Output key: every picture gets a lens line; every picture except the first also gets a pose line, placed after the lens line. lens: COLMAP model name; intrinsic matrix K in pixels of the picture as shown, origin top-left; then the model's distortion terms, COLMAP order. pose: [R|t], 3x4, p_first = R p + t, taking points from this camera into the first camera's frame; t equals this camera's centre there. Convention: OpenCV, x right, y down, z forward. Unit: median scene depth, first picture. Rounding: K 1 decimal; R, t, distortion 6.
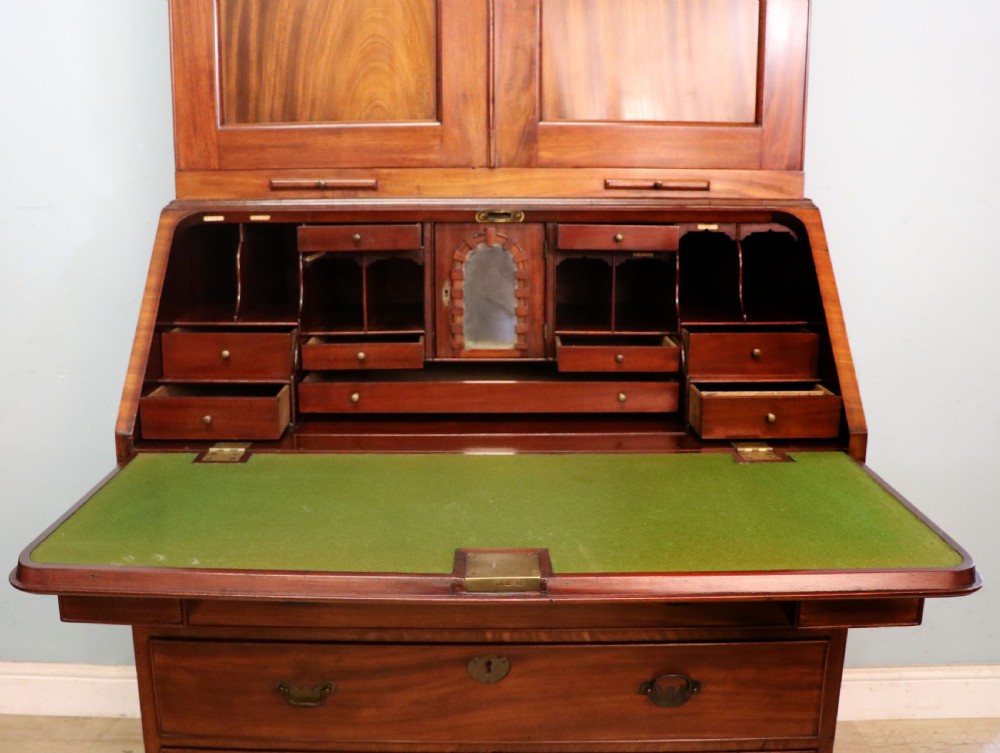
lens RADIAL K [[1036.4, 0, 460.5], [0, 1036.4, 411.5], [0, 0, 1]] dist [-0.151671, 0.000000]
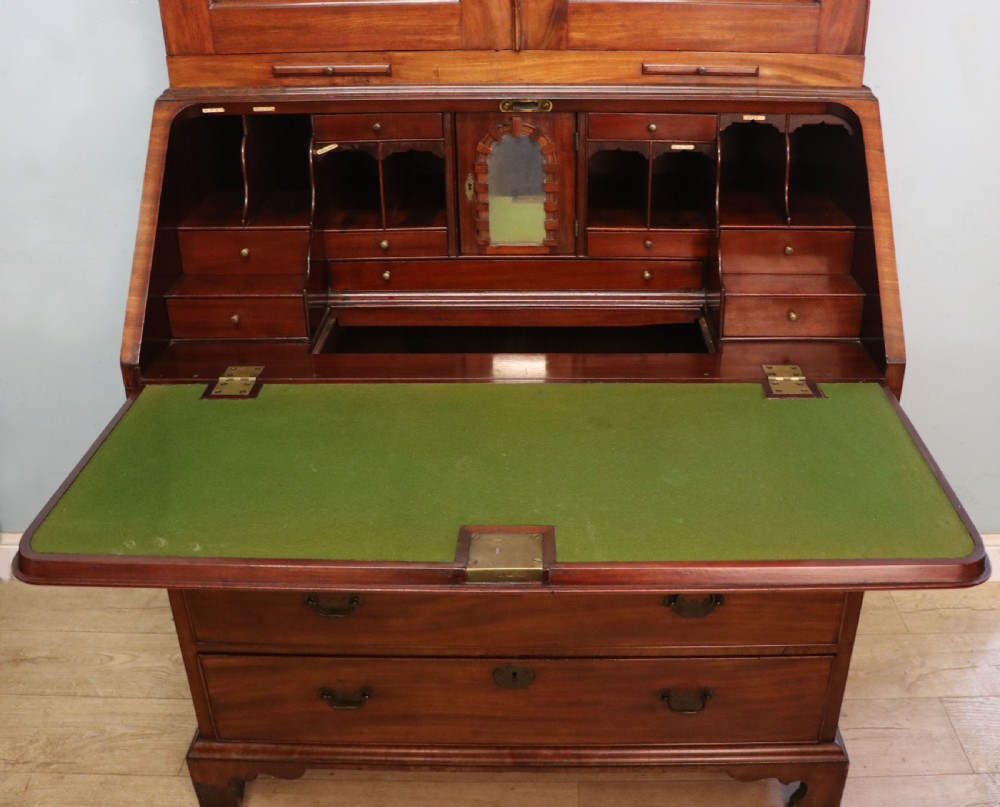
lens RADIAL K [[1043.4, 0, 559.0], [0, 1043.4, 434.8], [0, 0, 1]] dist [-0.139399, 0.000000]
pose [[0.999755, -0.003720, 0.021821, 0.046432], [-0.002085, 0.965572, 0.260129, -0.145012], [-0.022038, -0.260110, 0.965327, 0.045470]]
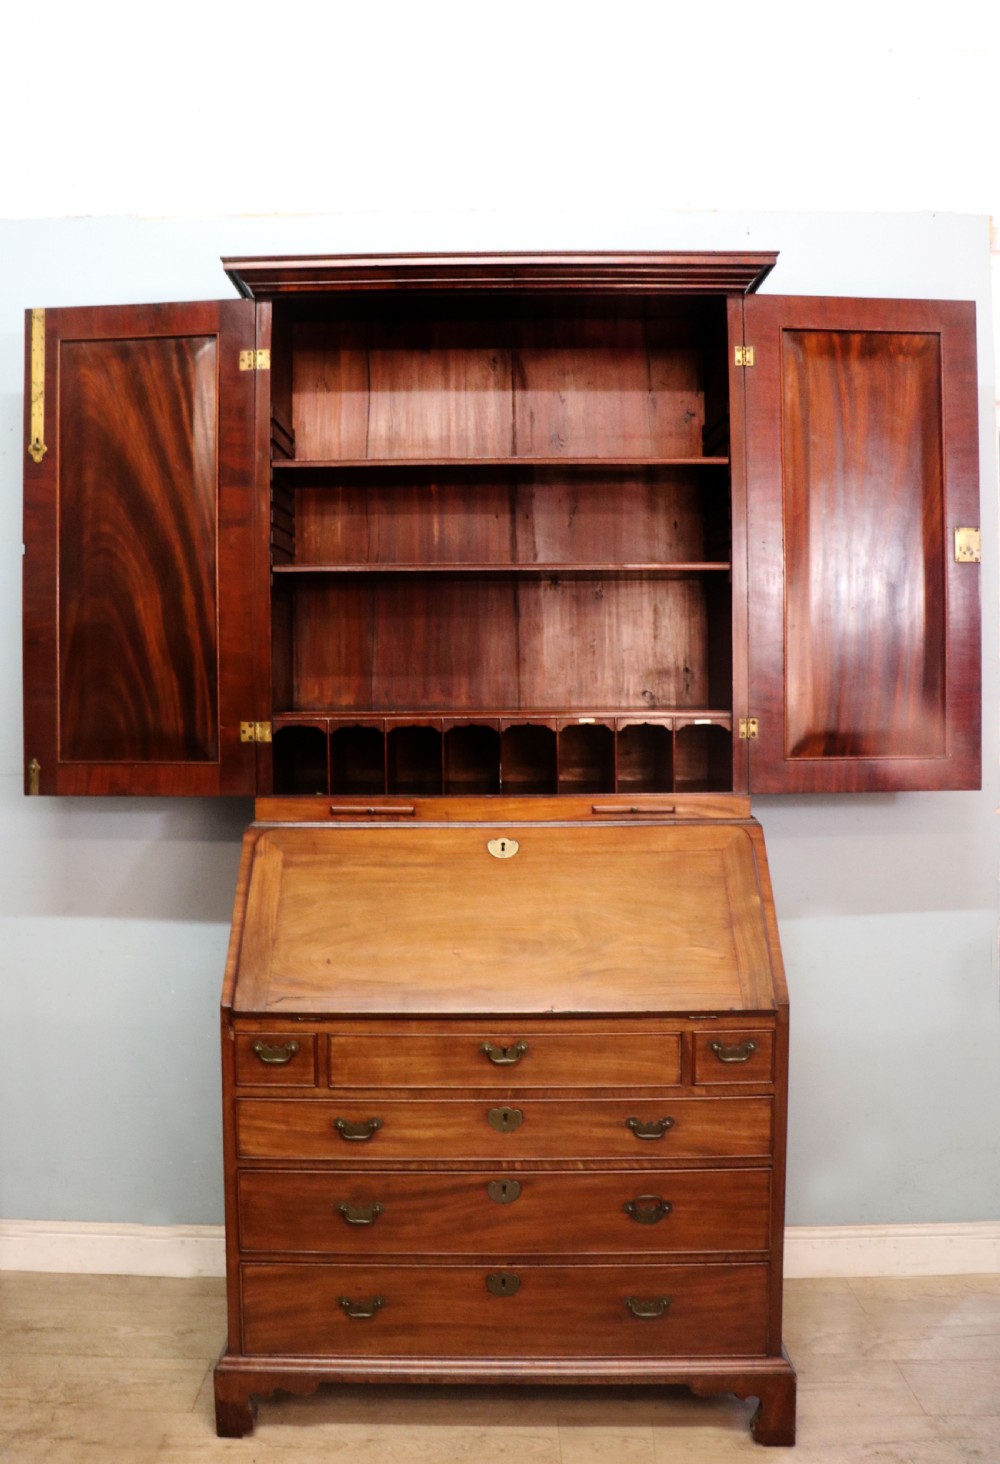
lens RADIAL K [[1437.0, 0, 452.9], [0, 1437.0, 731.8], [0, 0, 1]] dist [-0.086273, 0.000000]
pose [[0.999977, -0.003088, -0.006113, -0.022359], [0.001981, 0.984843, -0.173437, -0.006220], [0.006556, 0.173421, 0.984826, -0.789597]]
